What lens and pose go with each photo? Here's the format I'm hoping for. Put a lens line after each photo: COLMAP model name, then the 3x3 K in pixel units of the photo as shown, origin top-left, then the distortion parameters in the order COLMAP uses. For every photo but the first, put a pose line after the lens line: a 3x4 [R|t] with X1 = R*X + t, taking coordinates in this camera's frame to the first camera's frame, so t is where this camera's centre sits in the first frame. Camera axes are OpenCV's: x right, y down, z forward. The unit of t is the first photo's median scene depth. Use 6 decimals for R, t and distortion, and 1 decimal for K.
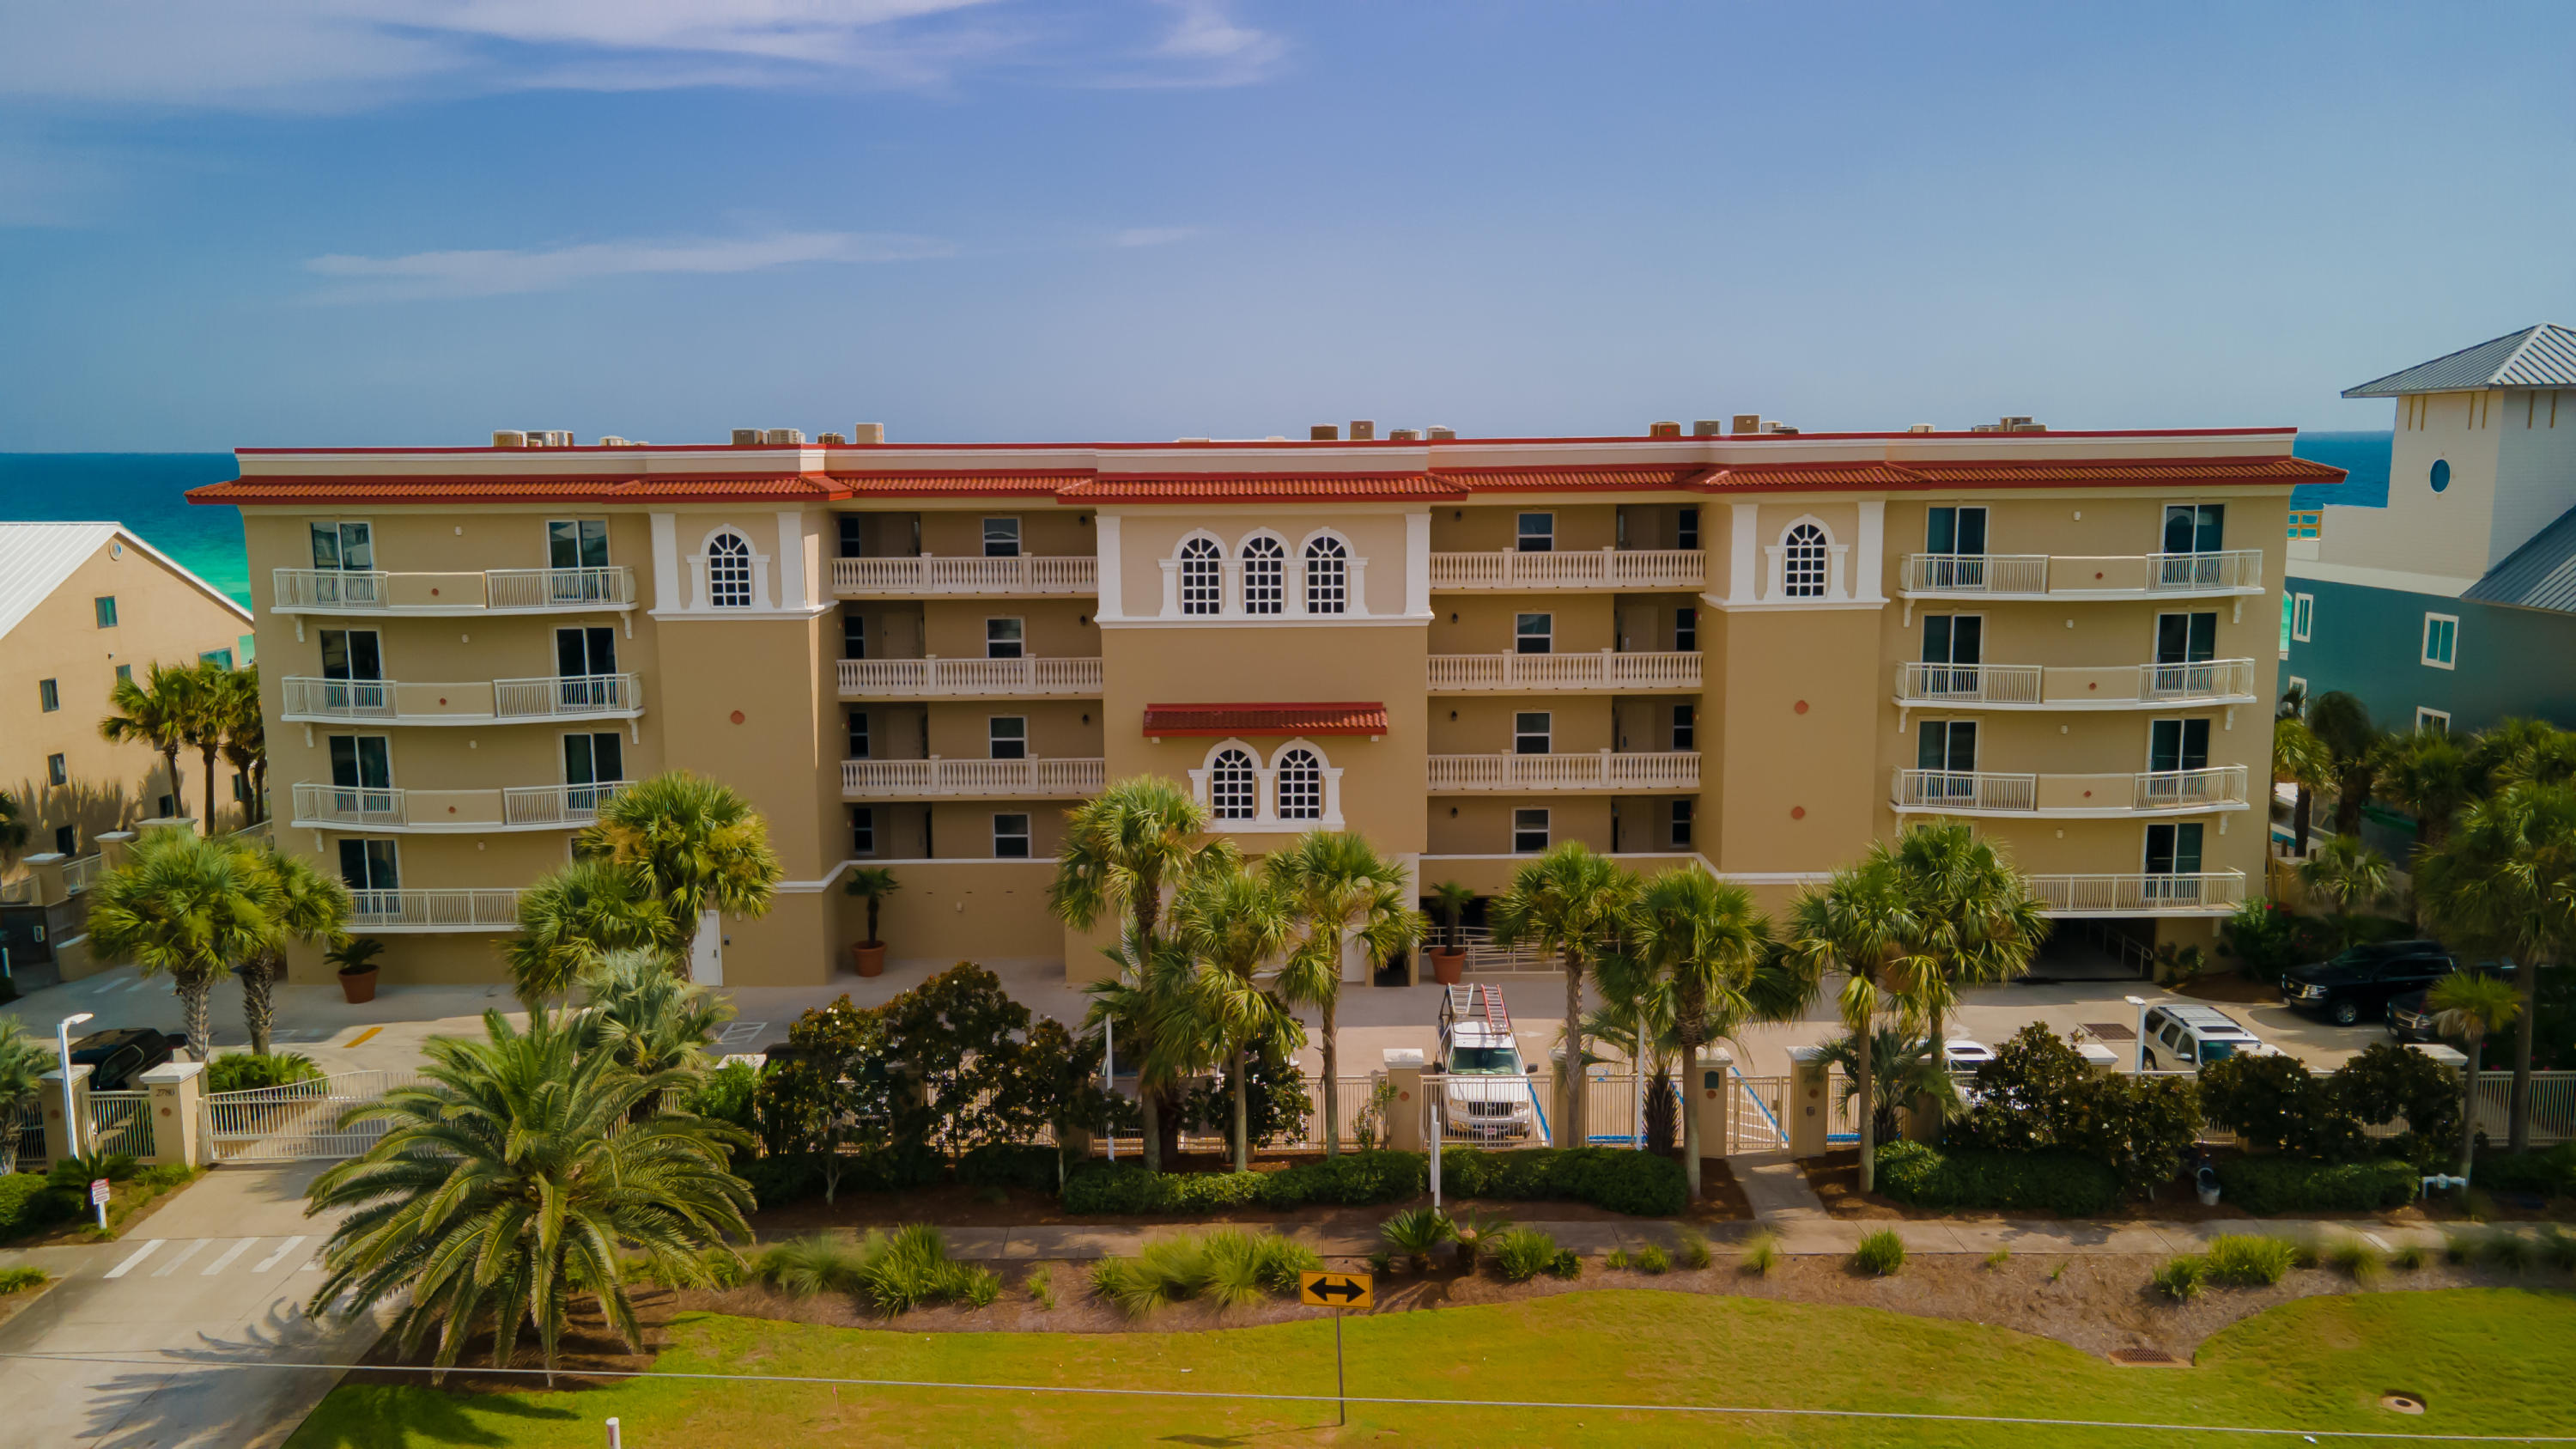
lens RADIAL K [[1871.8, 0, 1288.0], [0, 1871.8, 724.5], [0, 0, 1]] dist [0.046235, -0.000927]
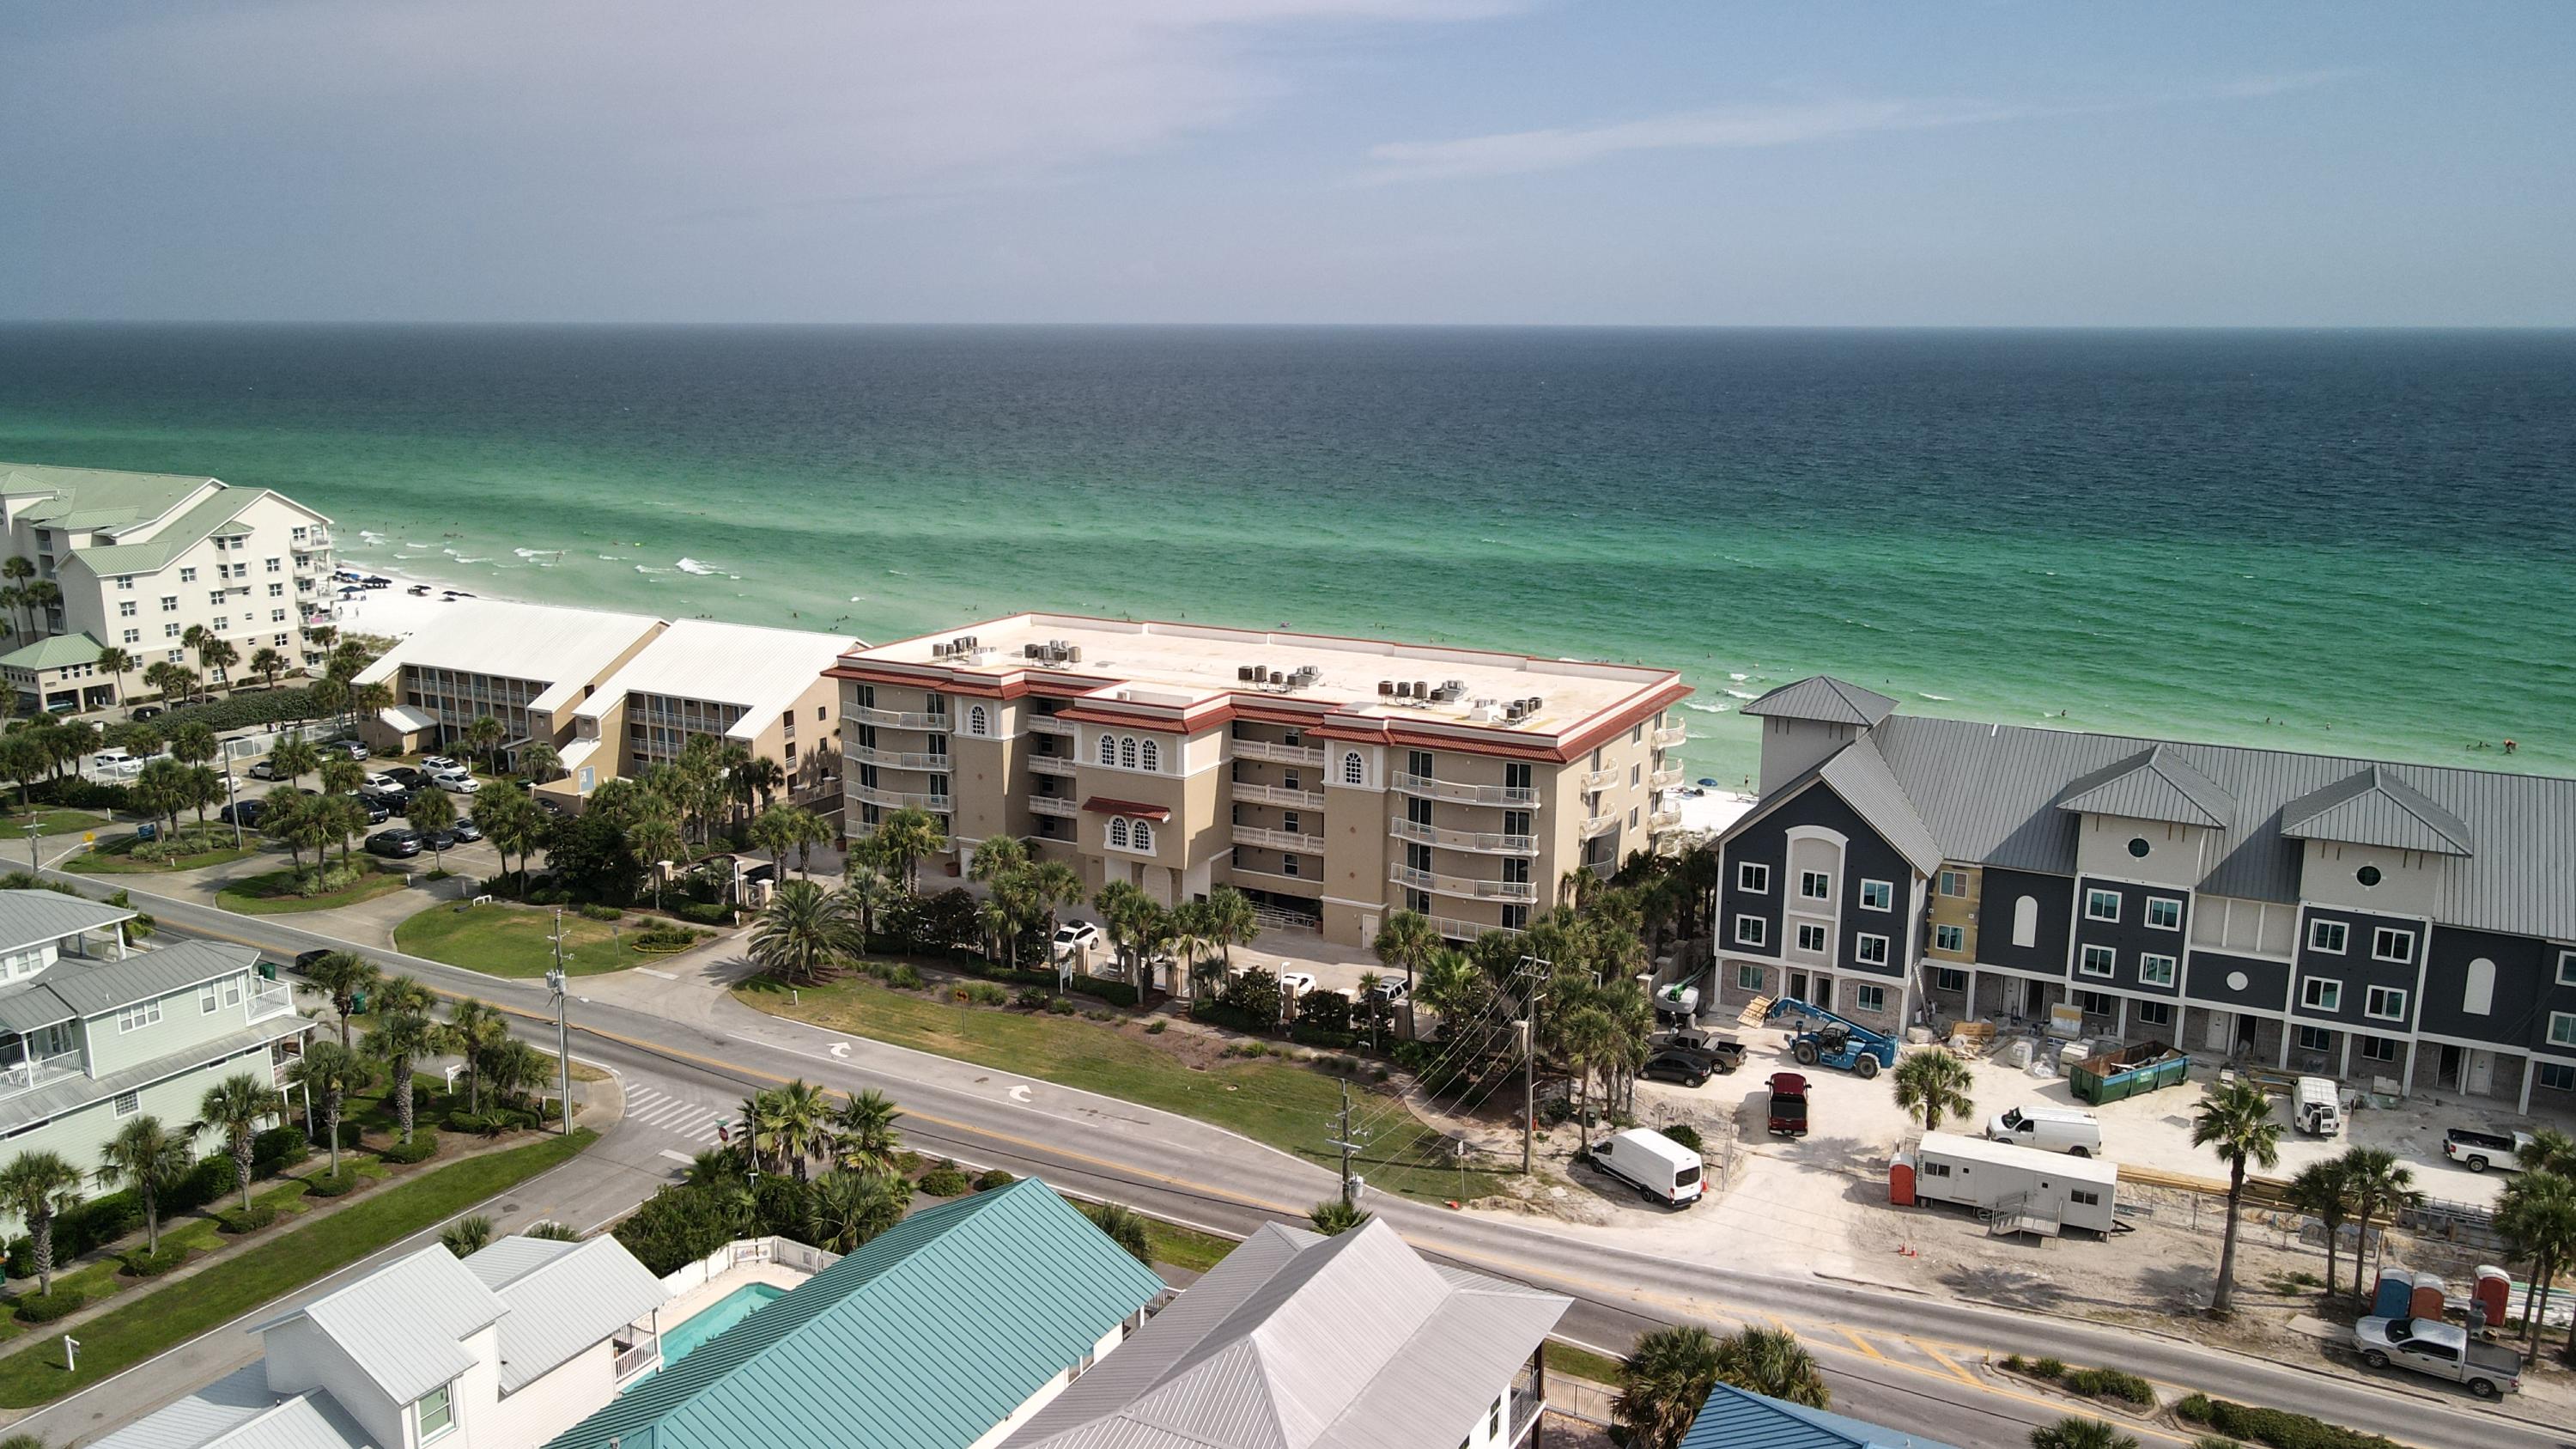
lens RADIAL K [[1904.4, 0, 1288.0], [0, 1904.4, 724.5], [0, 0, 1]] dist [-0.002110, -0.000075]
pose [[0.879467, 0.111406, -0.462738, 1.547471], [-0.082889, 0.993214, 0.081583, -0.391886], [0.468687, -0.033394, 0.882733, -1.326058]]
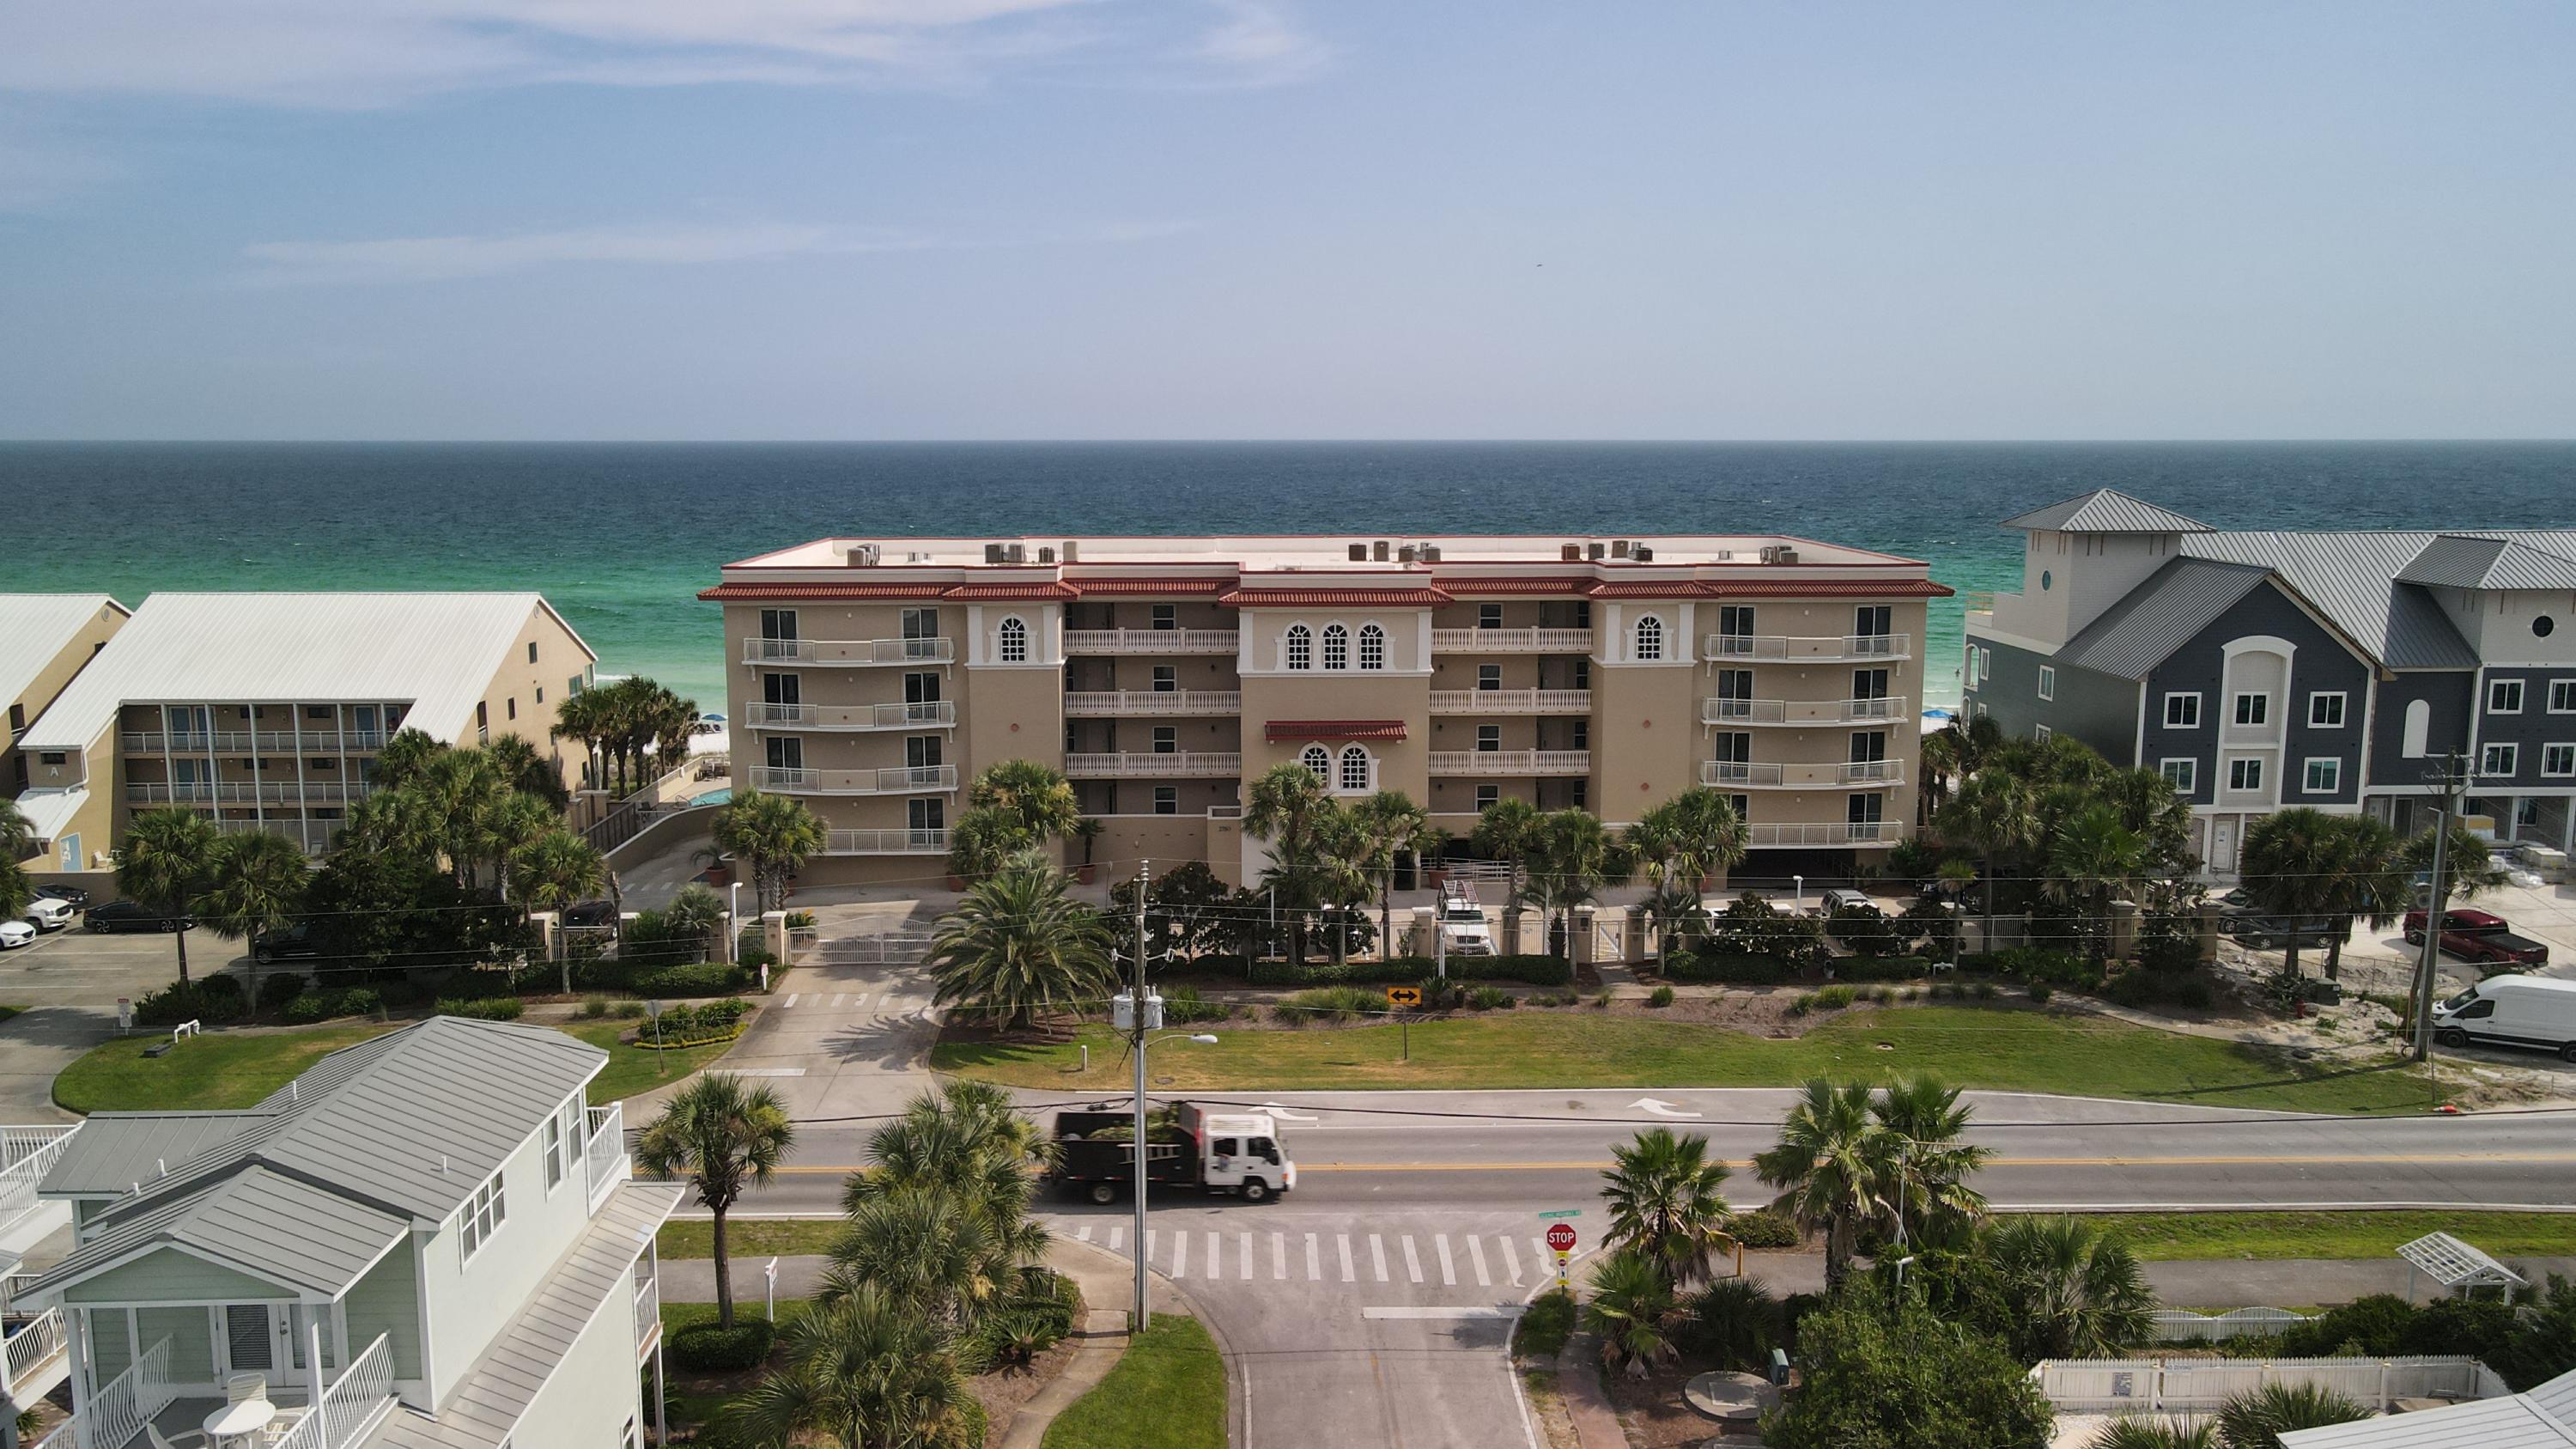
lens RADIAL K [[1901.5, 0, 1288.0], [0, 1901.5, 724.5], [0, 0, 1]] dist [0.010374, 0.002454]
pose [[0.999404, 0.004225, 0.034258, -0.132516], [-0.004253, 0.999991, 0.000736, -0.010589], [-0.034255, -0.000882, 0.999413, -0.855641]]
